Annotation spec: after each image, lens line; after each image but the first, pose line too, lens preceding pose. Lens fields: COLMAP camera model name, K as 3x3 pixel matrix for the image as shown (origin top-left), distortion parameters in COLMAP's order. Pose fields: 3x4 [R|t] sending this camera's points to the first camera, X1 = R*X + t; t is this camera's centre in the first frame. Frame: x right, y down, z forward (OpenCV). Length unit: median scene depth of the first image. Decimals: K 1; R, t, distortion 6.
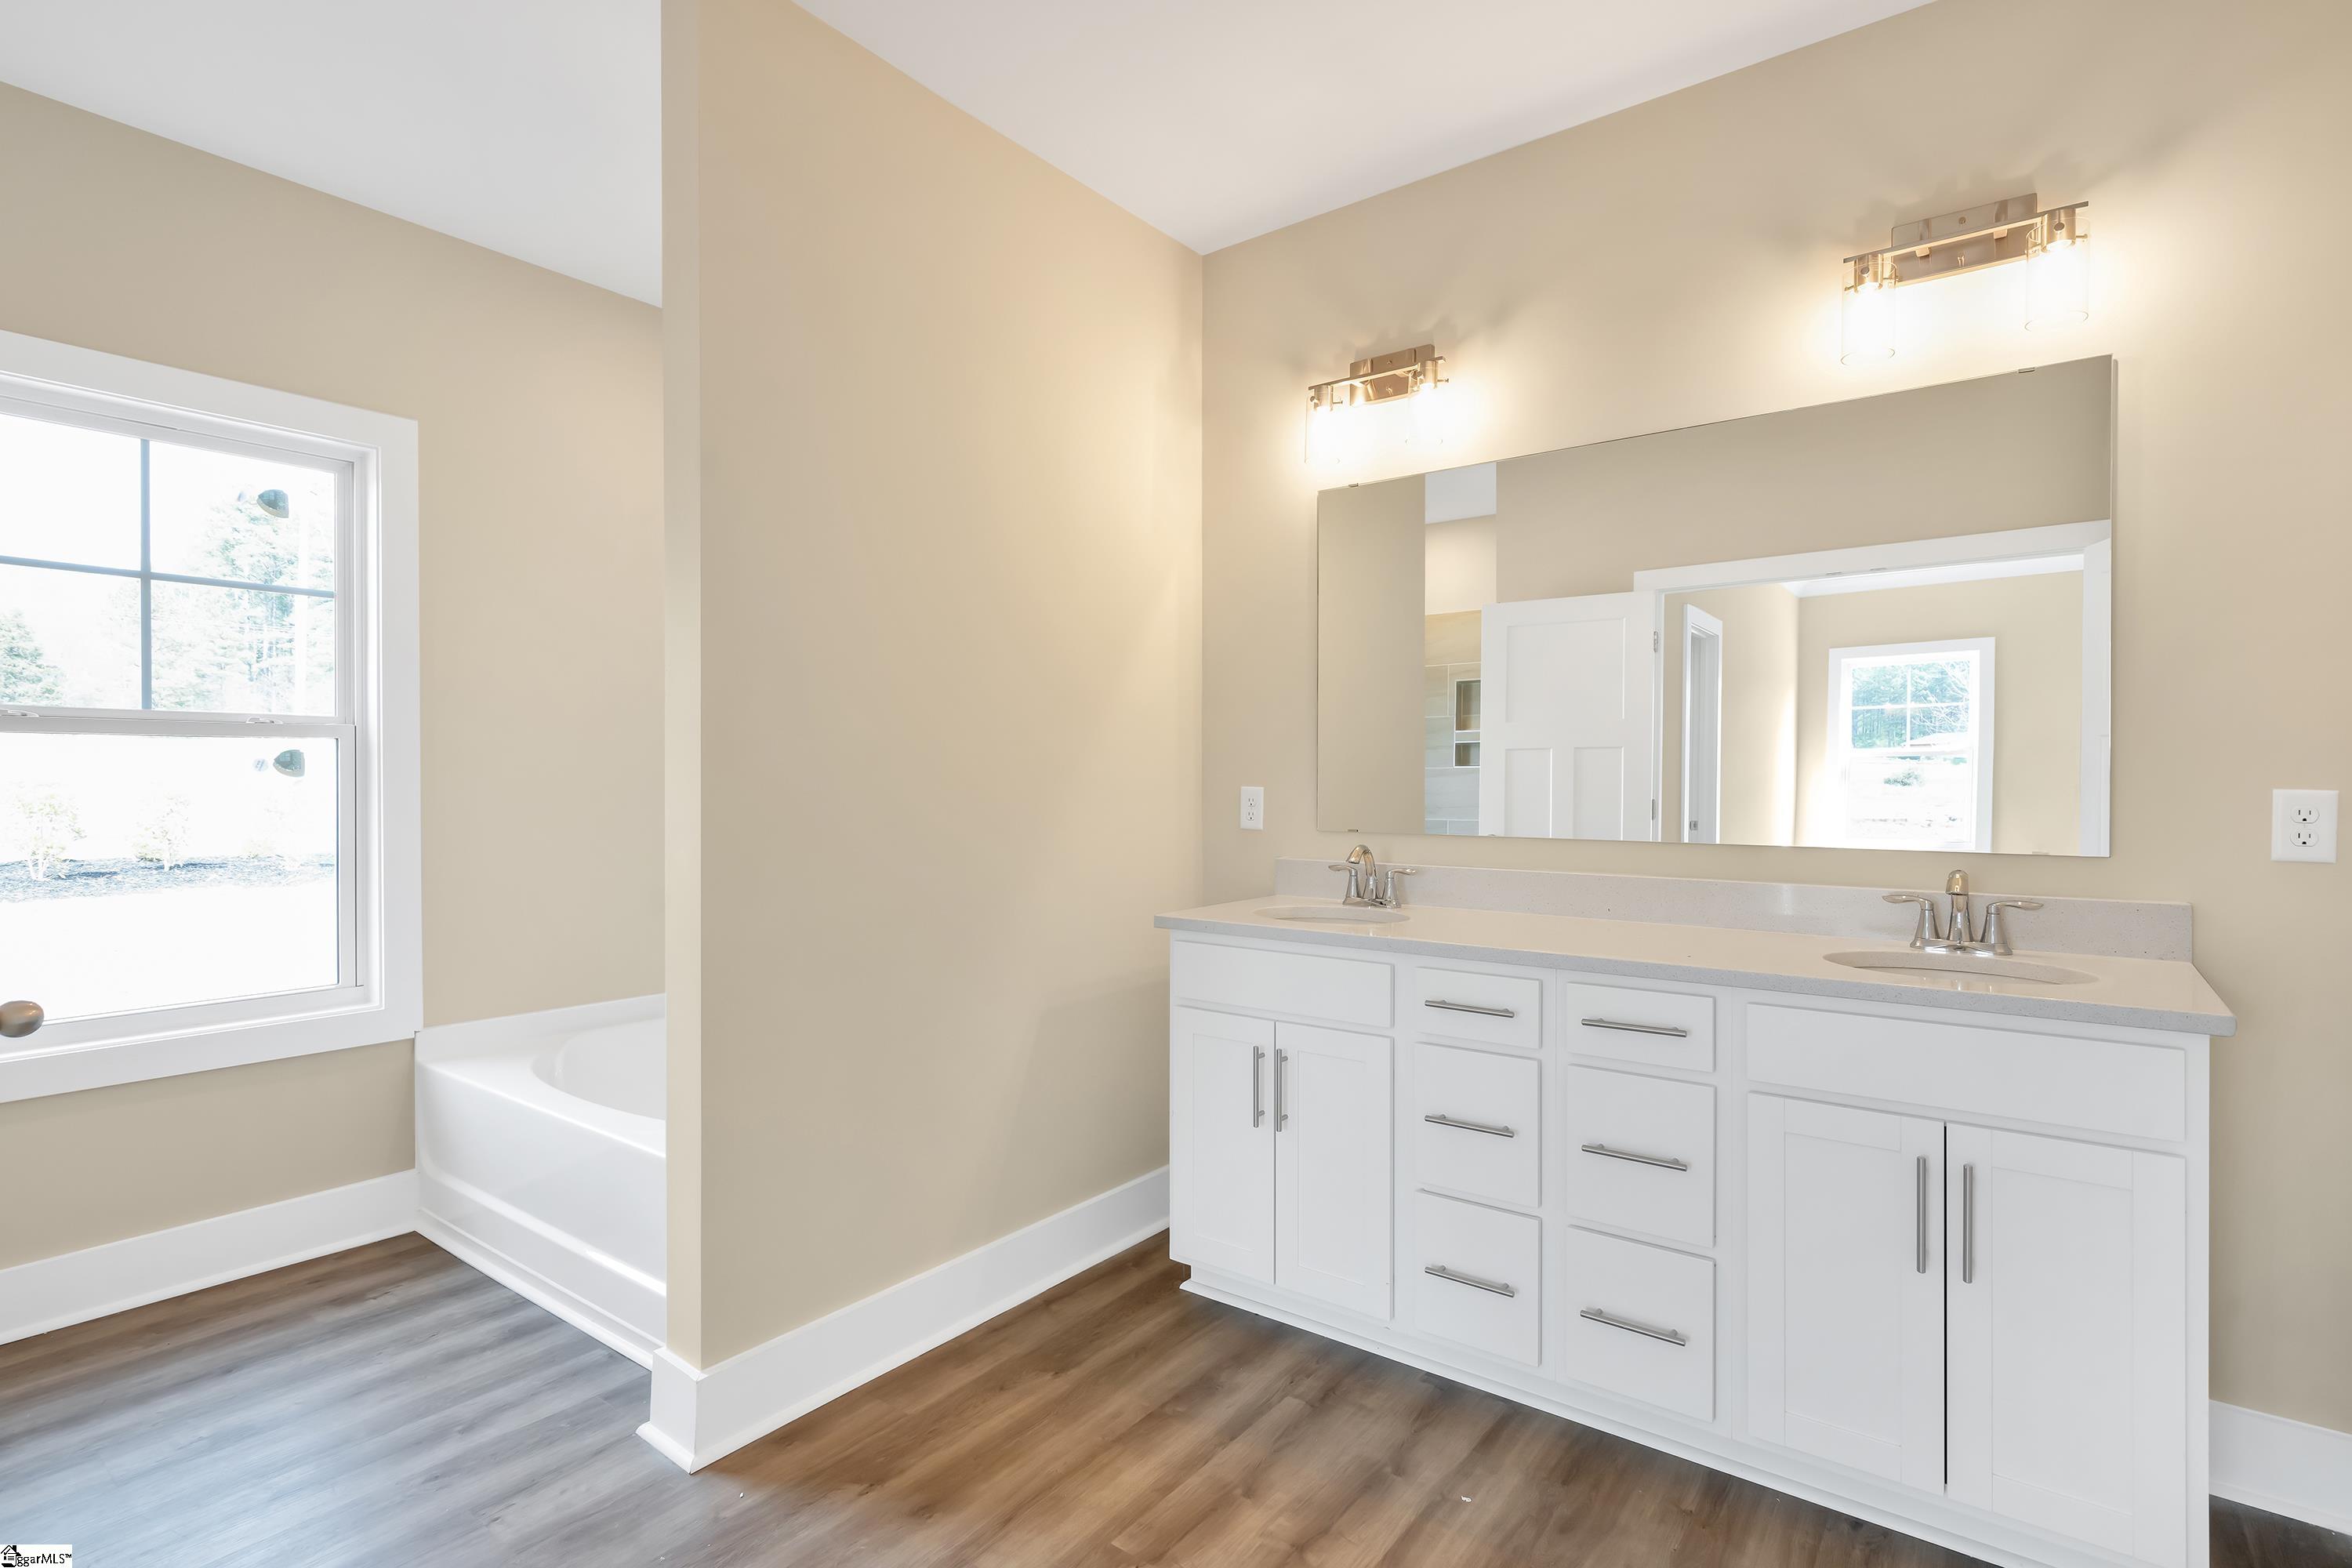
lens RADIAL K [[1125.0, 0, 1163.7], [0, 1125.0, 785.8], [0, 0, 1]] dist [-0.000225, 0.000020]
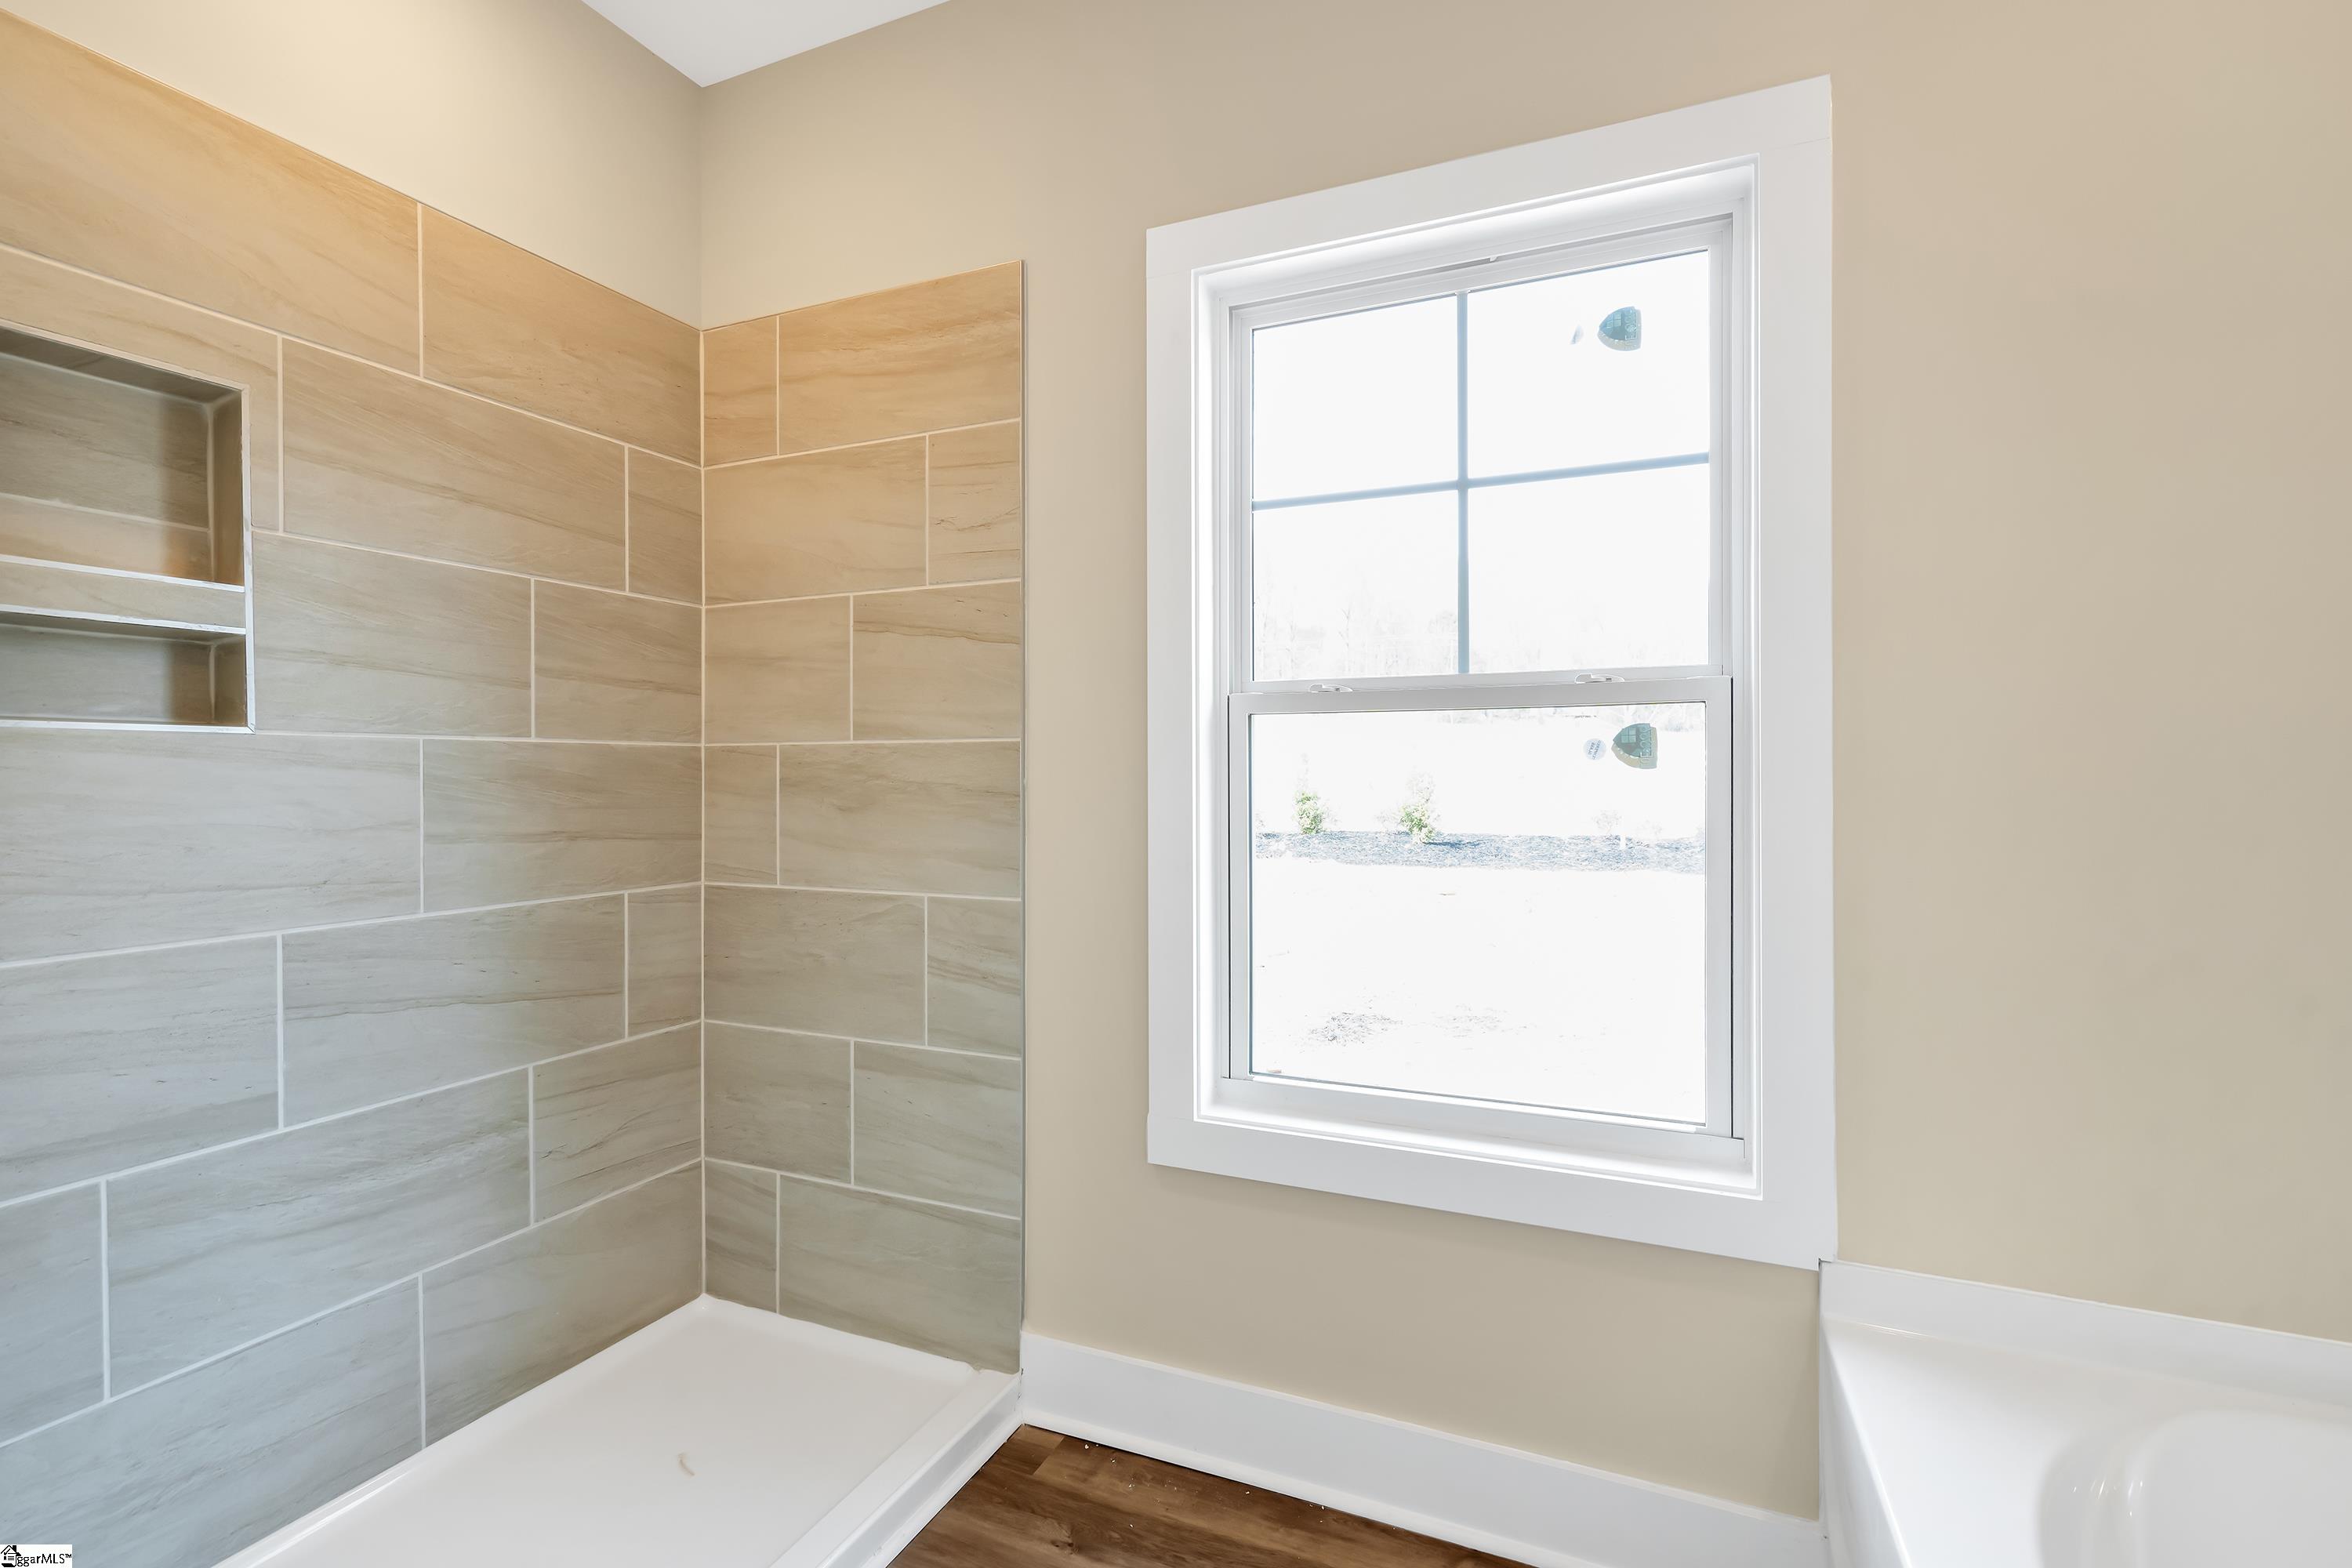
lens RADIAL K [[1067.5, 0, 1173.1], [0, 1067.5, 768.9], [0, 0, 1]] dist [-0.012550, 0.003684]
pose [[0.221816, 0.008486, -0.975052, -0.267156], [0.003338, 0.999950, 0.009463, -0.014011], [0.975083, -0.005354, 0.221777, 0.625207]]
